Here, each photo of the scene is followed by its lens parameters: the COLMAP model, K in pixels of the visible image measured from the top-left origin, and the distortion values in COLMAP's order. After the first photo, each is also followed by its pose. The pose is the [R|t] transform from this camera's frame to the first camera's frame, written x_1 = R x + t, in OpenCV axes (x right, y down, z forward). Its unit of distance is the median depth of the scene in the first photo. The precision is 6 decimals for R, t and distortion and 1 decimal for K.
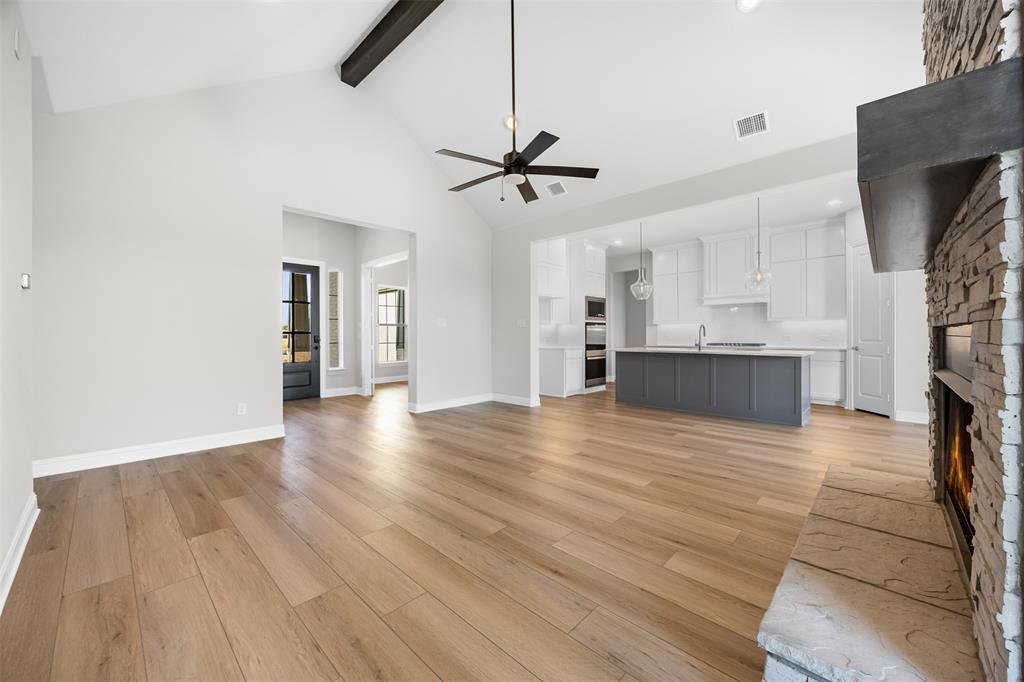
lens RADIAL K [[392.9, 0, 509.1], [0, 392.9, 340.0], [0, 0, 1]] dist [0.001849, 0.000142]
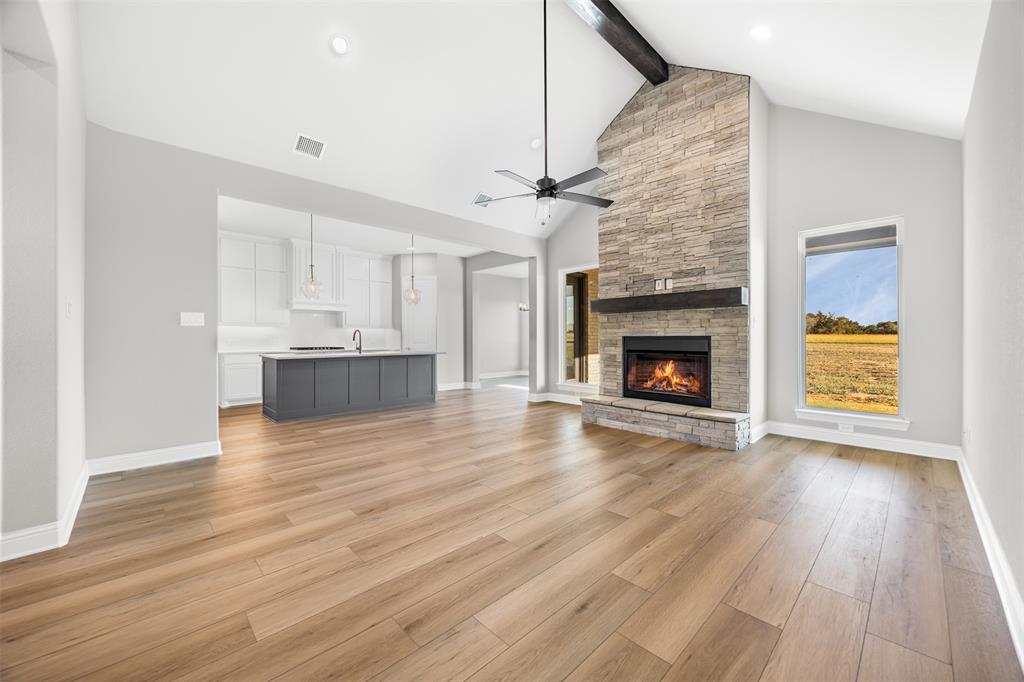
lens RADIAL K [[392.9, 0, 509.2], [0, 392.9, 337.4], [0, 0, 1]] dist [0.001849, 0.000142]
pose [[0.041569, 0.008669, 0.999098, -0.582513], [0.012558, 0.999879, -0.009198, -0.003194], [-0.999057, 0.012930, 0.041455, 0.548041]]
